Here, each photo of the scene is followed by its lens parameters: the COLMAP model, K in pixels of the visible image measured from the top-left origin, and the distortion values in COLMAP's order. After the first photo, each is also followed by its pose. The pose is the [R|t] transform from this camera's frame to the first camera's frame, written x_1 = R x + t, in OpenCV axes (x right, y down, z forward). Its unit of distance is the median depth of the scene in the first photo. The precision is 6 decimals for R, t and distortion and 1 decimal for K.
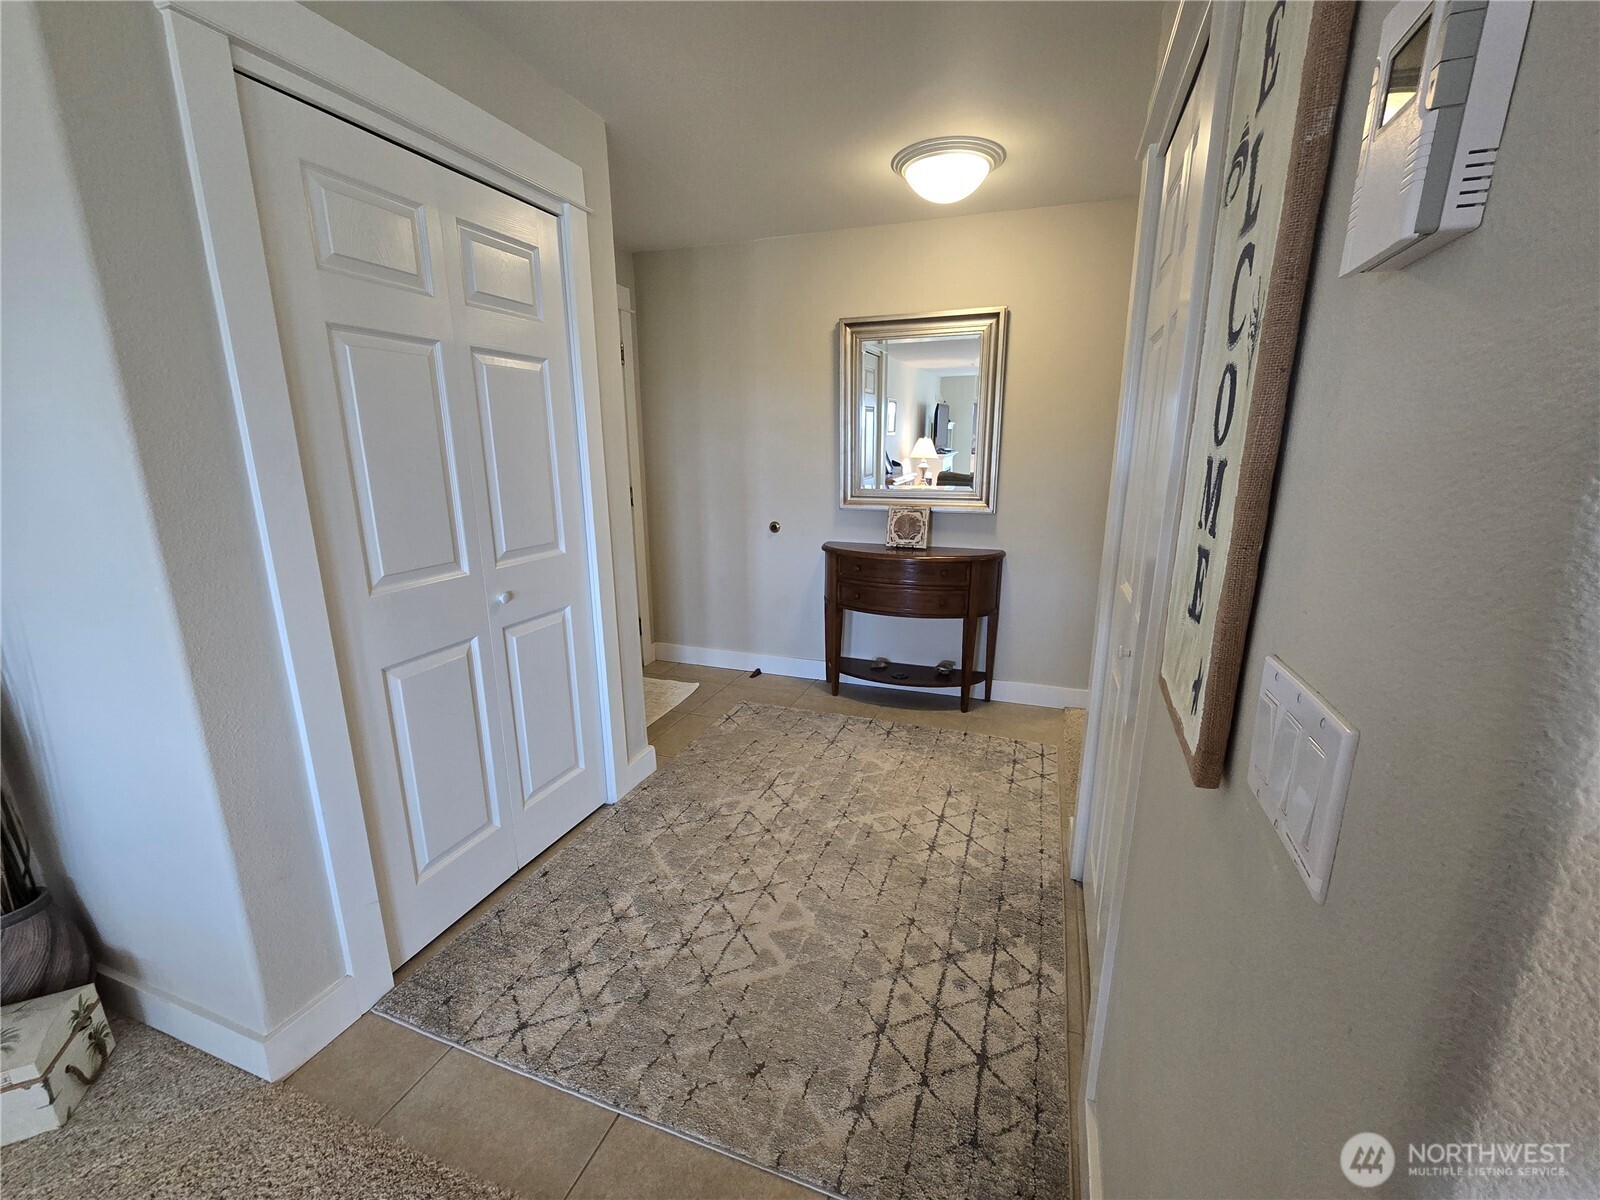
lens RADIAL K [[657.0, 0, 806.1], [0, 657.0, 600.7], [0, 0, 1]] dist [-0.002578, 0.000618]
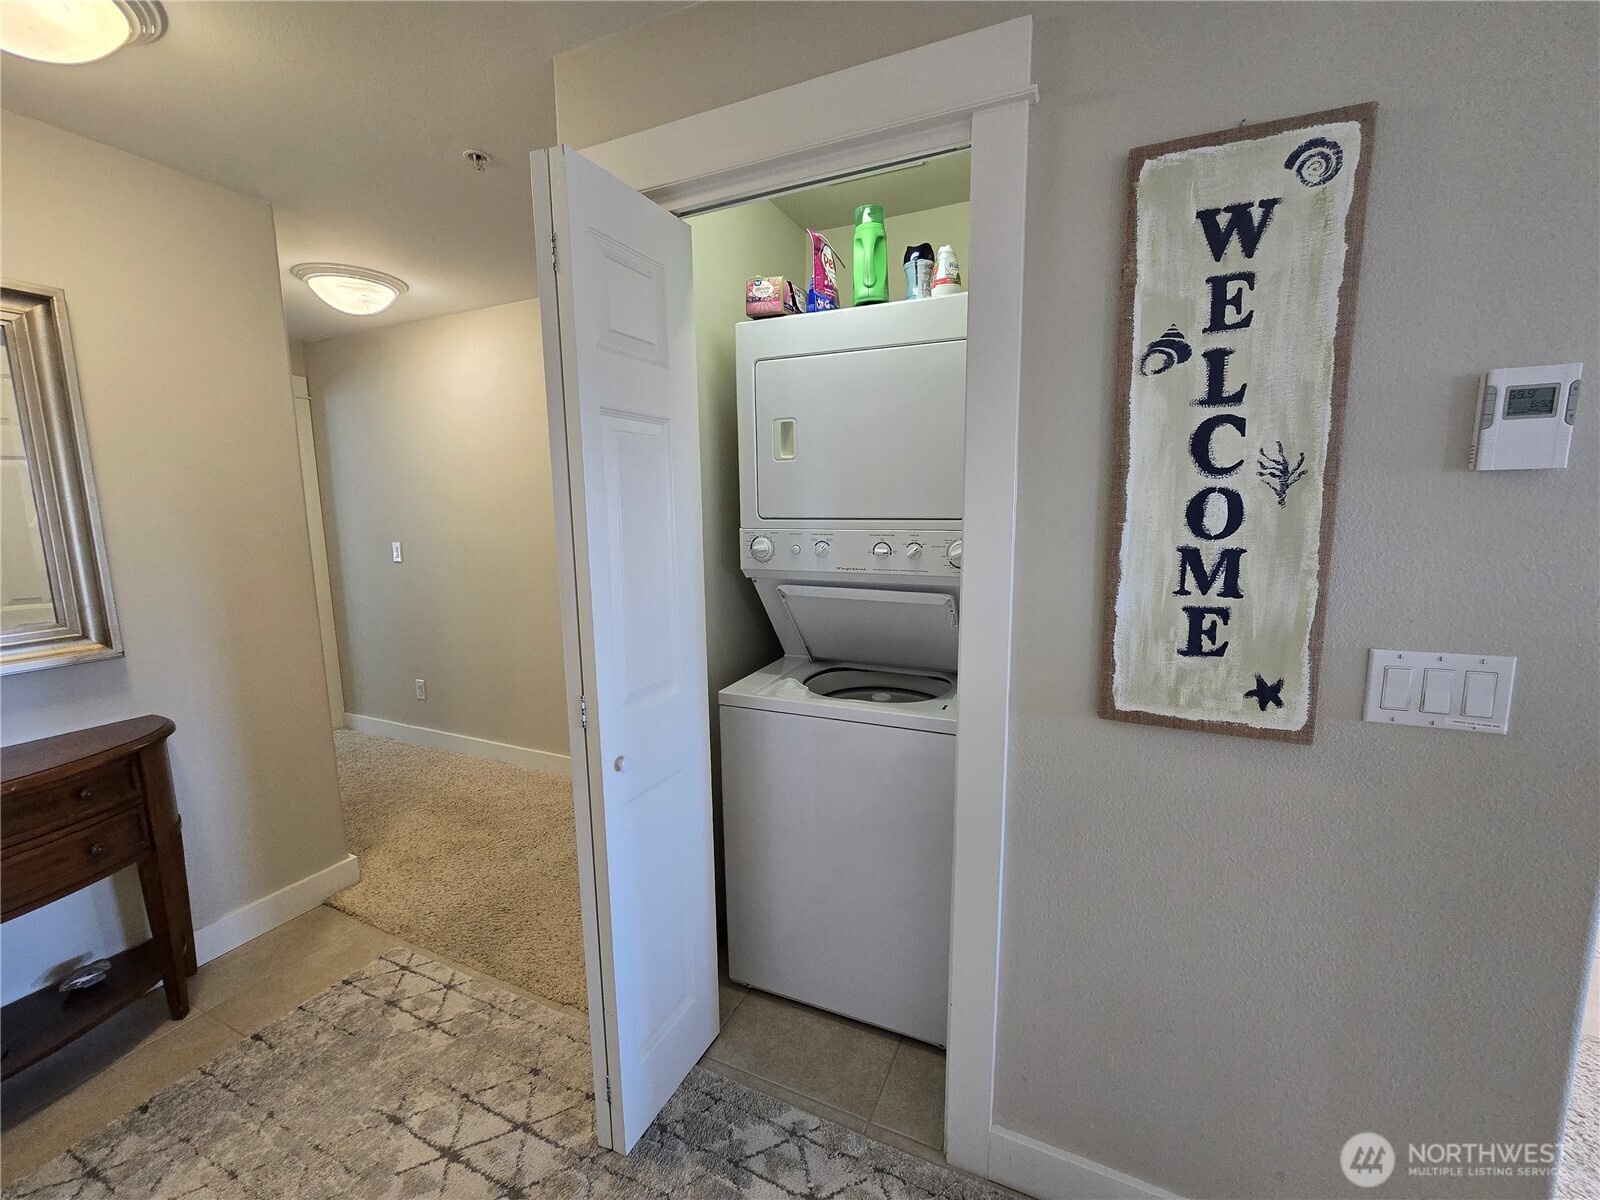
lens RADIAL K [[657.0, 0, 806.1], [0, 657.0, 600.7], [0, 0, 1]] dist [-0.002578, 0.000618]
pose [[0.089717, -0.143466, 0.985580, -0.253534], [0.239904, 0.963547, 0.118420, -0.131772], [-0.966642, 0.225821, 0.120865, 0.456070]]
